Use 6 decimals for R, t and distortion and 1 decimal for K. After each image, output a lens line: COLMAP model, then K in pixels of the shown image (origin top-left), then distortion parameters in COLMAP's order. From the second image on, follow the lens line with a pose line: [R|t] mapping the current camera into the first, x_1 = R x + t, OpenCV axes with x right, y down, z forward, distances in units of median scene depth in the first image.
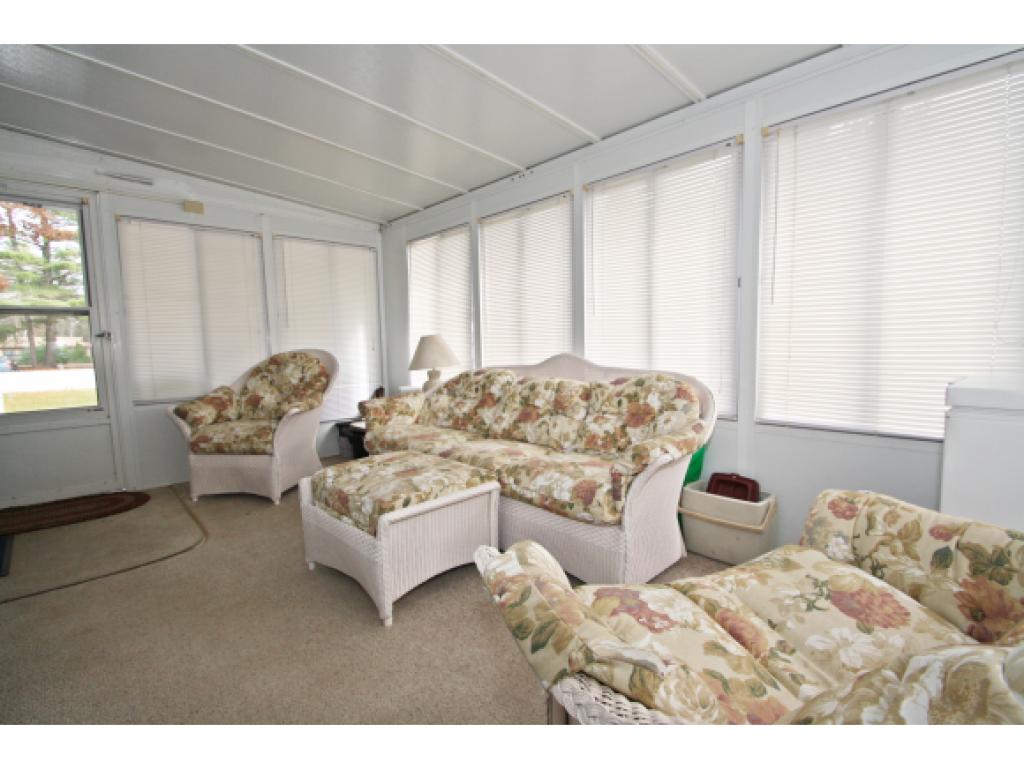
lens RADIAL K [[474.7, 0, 521.1], [0, 474.7, 385.9], [0, 0, 1]] dist [0.013790, -0.019803]
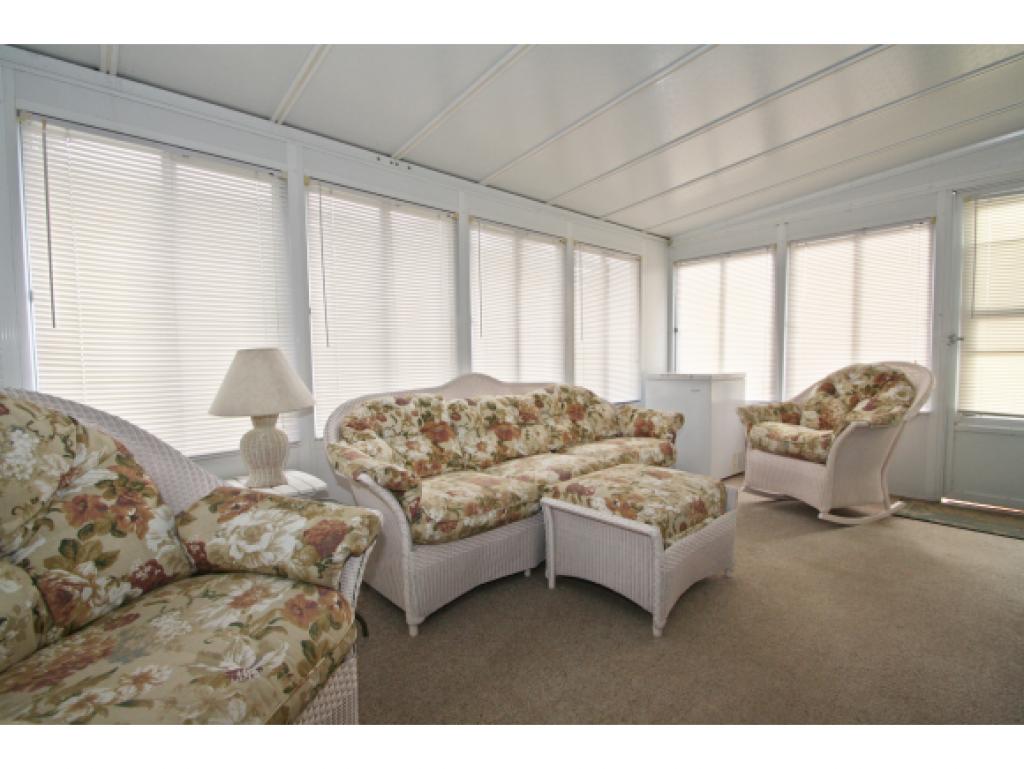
lens RADIAL K [[461.1, 0, 513.3], [0, 461.1, 399.6], [0, 0, 1]] dist [-0.000527, -0.009459]
pose [[0.042283, -0.050753, 0.997816, -0.919008], [0.117554, 0.992025, 0.045477, -0.048515], [-0.992166, 0.115374, 0.047912, 0.903571]]
